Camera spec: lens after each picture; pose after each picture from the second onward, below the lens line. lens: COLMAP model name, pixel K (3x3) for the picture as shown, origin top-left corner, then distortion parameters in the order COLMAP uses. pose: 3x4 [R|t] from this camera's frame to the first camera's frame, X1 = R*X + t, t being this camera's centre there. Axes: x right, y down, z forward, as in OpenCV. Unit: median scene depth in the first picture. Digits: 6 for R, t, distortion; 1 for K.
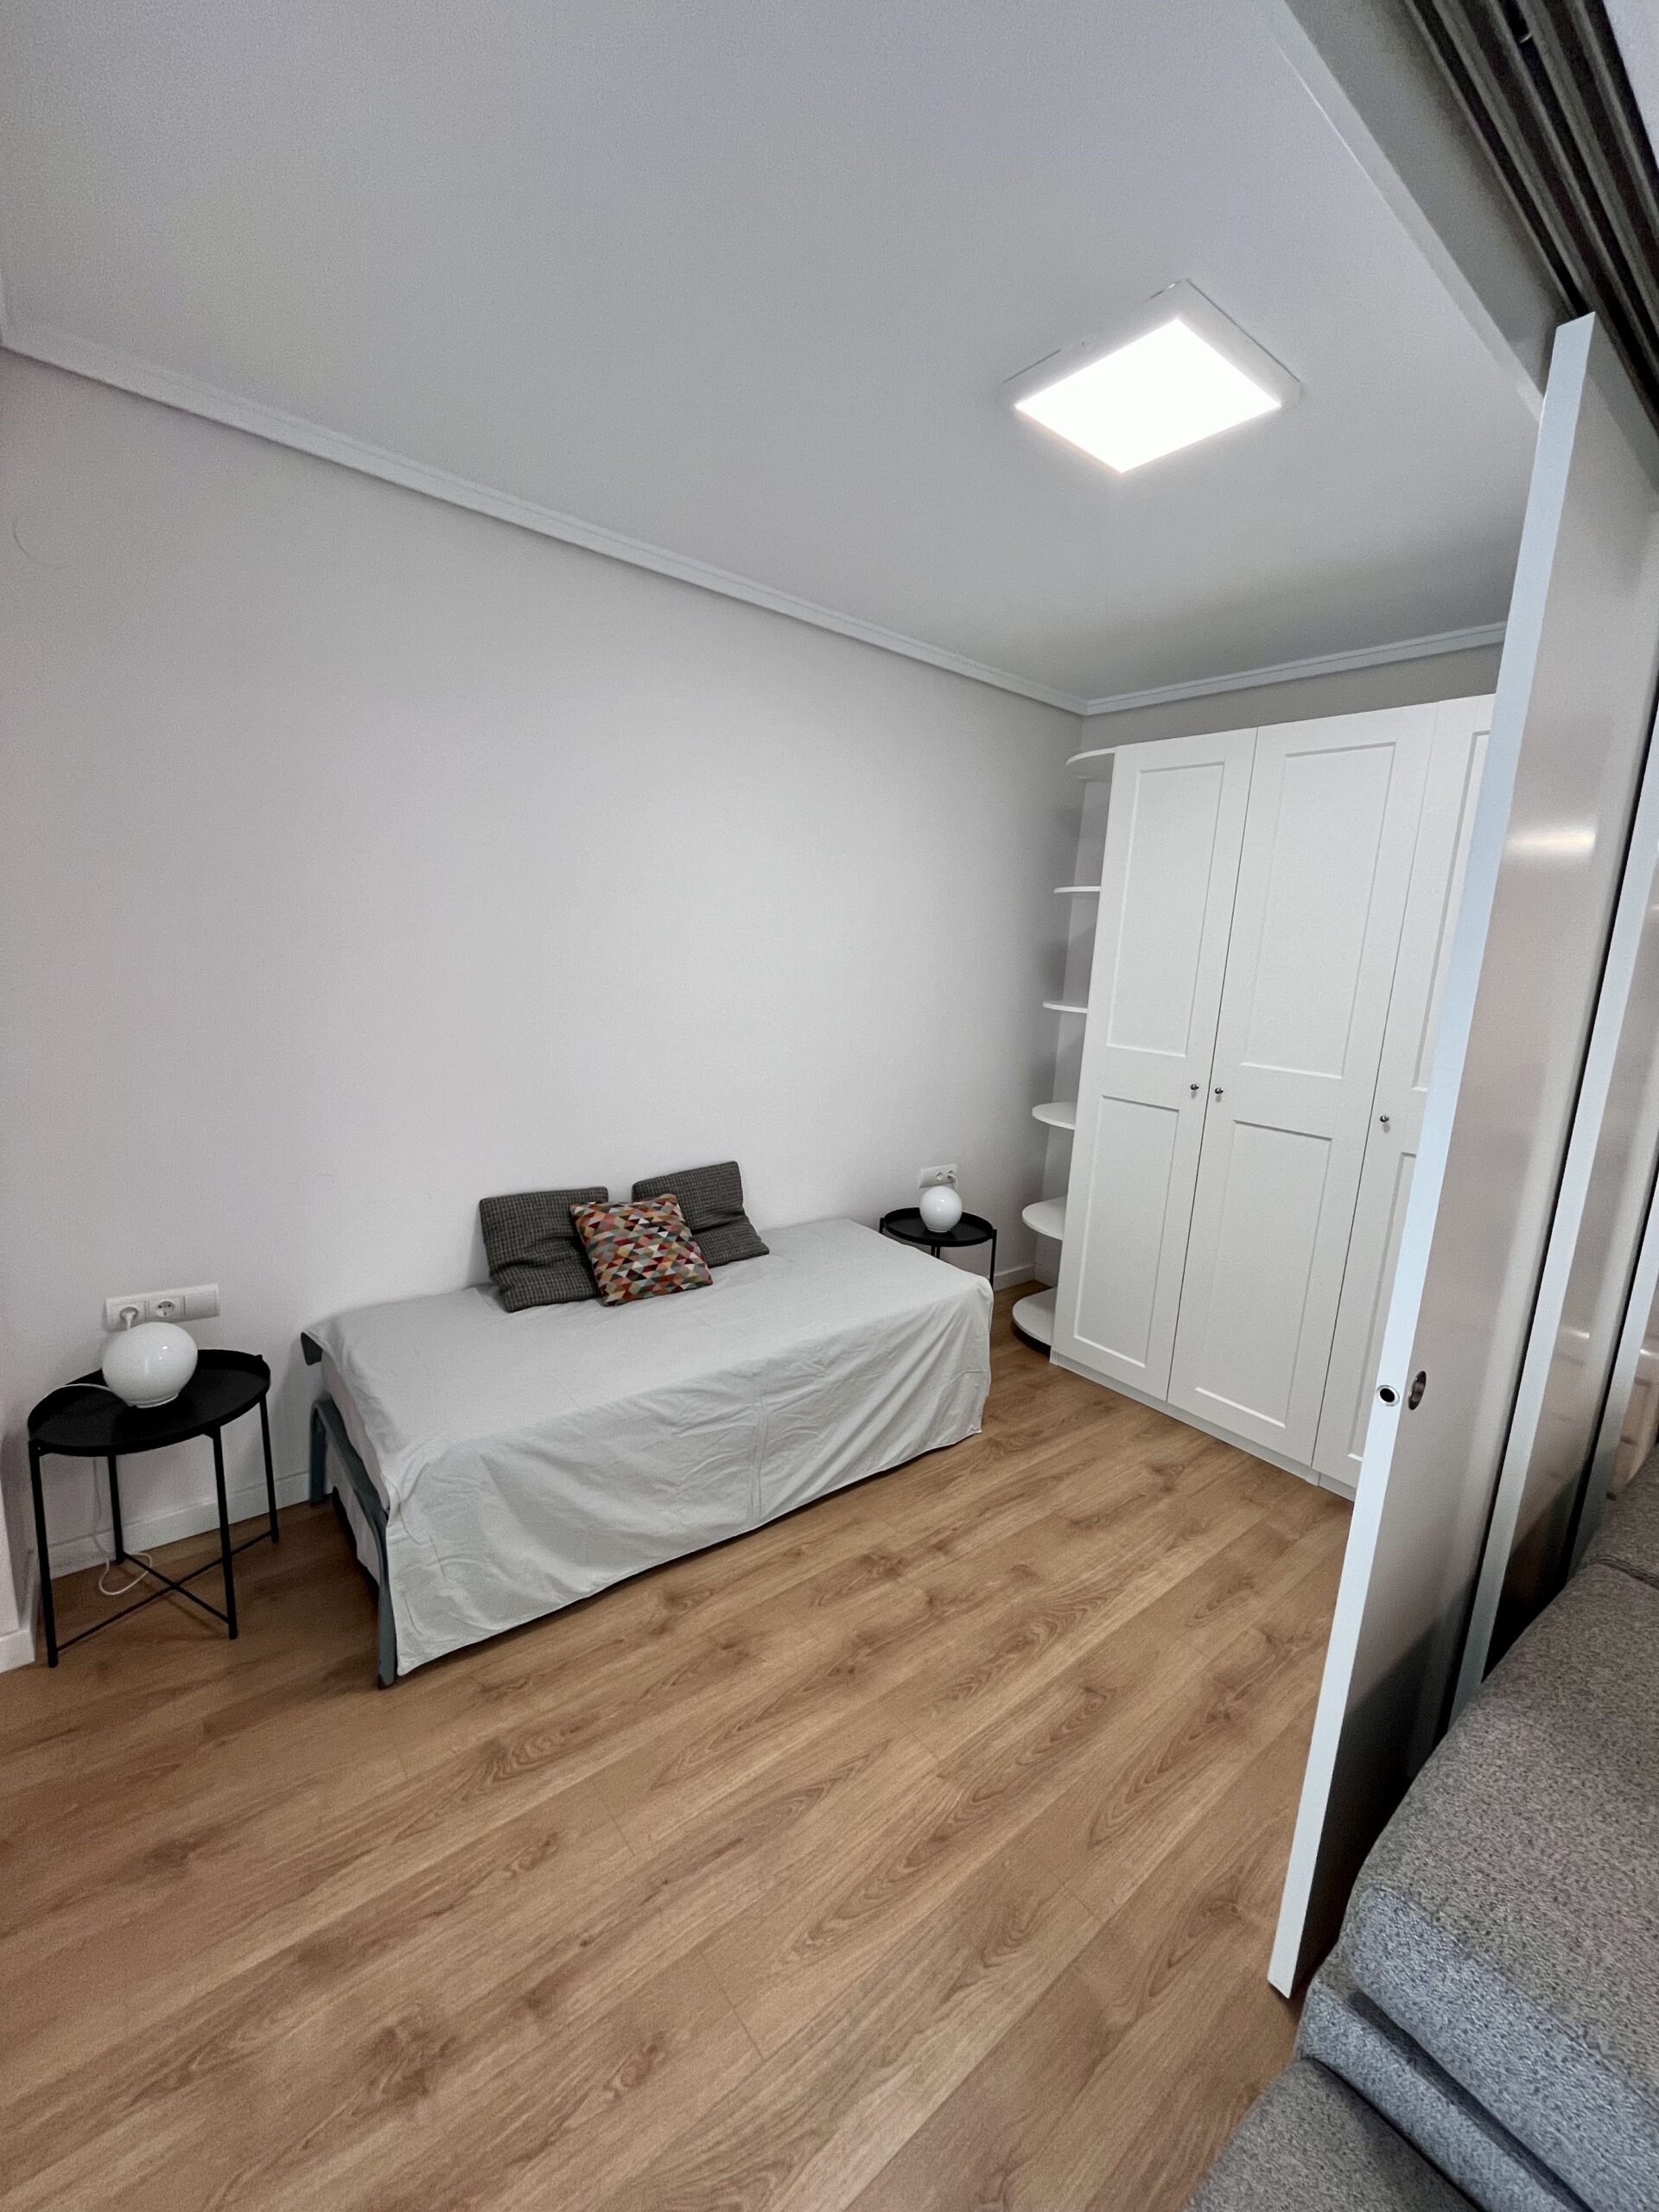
lens RADIAL K [[901.9, 0, 829.8], [0, 901.9, 1104.3], [0, 0, 1]] dist [-0.001567, 0.000197]
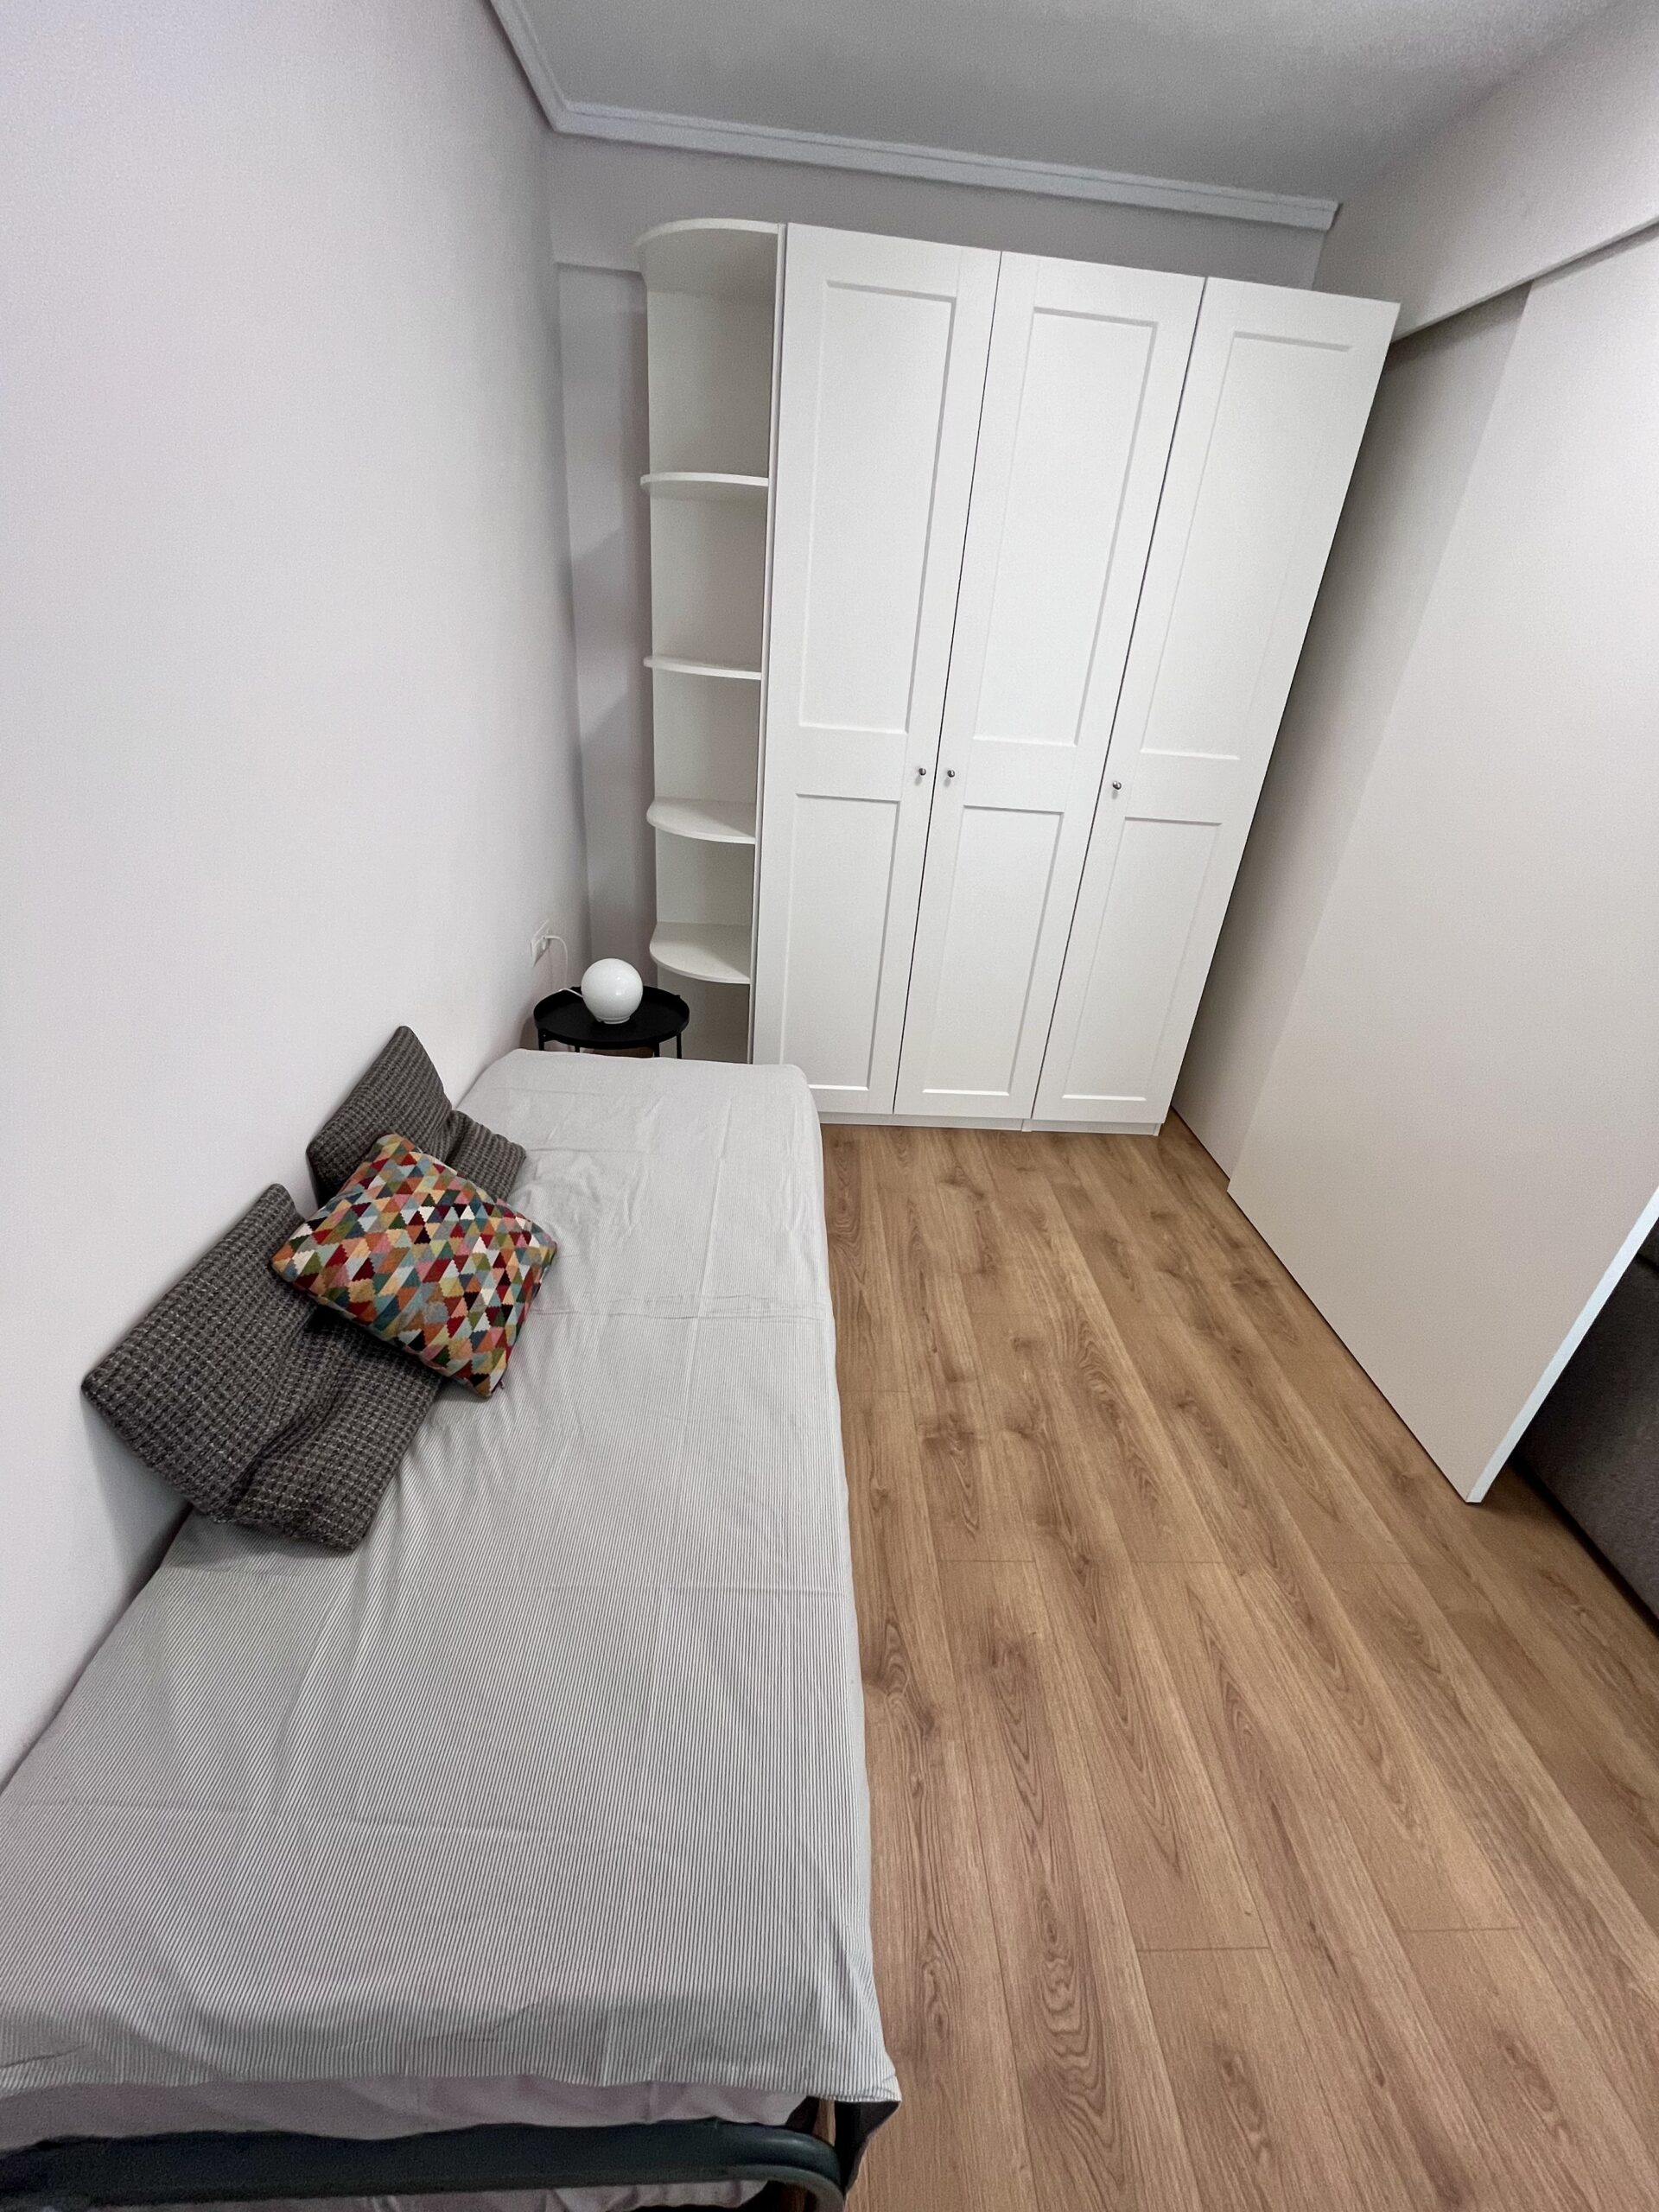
lens RADIAL K [[901.9, 0, 829.8], [0, 901.9, 1104.3], [0, 0, 1]] dist [-0.001567, 0.000197]
pose [[0.593067, -0.387388, 0.705835, -0.502279], [0.098004, 0.904860, 0.414274, -0.130353], [-0.799166, -0.176518, 0.574608, 0.698651]]
